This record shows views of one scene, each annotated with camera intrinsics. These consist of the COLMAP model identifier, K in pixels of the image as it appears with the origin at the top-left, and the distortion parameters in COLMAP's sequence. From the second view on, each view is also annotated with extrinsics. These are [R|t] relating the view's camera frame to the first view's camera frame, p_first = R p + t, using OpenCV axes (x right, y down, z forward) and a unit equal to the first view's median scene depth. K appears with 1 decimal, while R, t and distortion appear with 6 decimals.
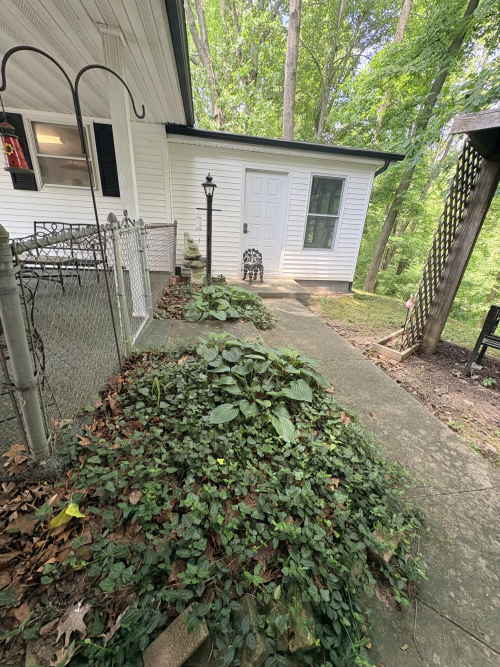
lens RADIAL K [[265.4, 0, 251.1], [0, 265.4, 333.1], [0, 0, 1]] dist [0.000275, 0.000498]
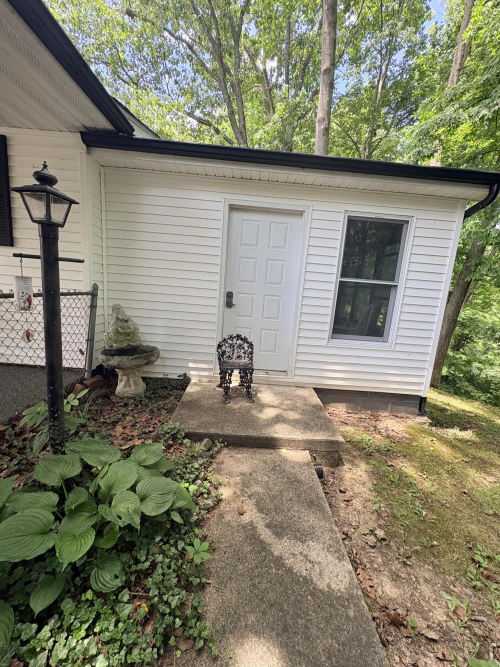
lens RADIAL K [[265.4, 0, 251.3], [0, 265.4, 332.0], [0, 0, 1]] dist [0.000275, 0.000498]
pose [[0.988933, 0.044396, -0.141567, 0.150394], [-0.075569, 0.971858, -0.223116, -0.264434], [0.127678, 0.231344, 0.964457, 0.609643]]
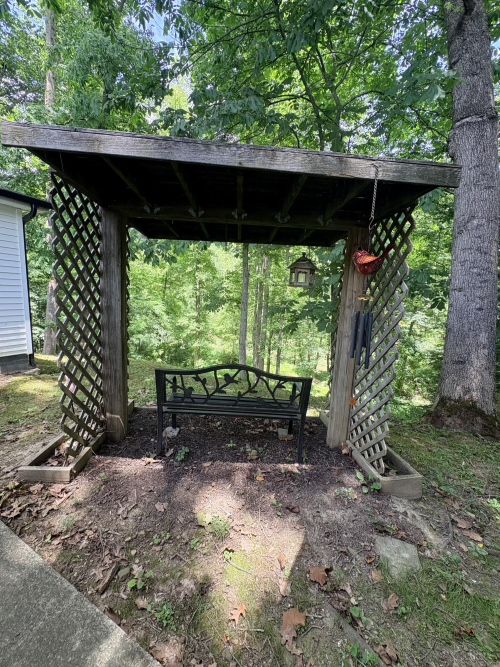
lens RADIAL K [[265.4, 0, 247.0], [0, 265.4, 335.0], [0, 0, 1]] dist [0.000275, 0.000498]
pose [[0.601789, -0.151698, 0.784116, 0.253321], [0.297582, 0.953687, -0.043883, -0.049728], [-0.741144, 0.259748, 0.619061, 0.134523]]
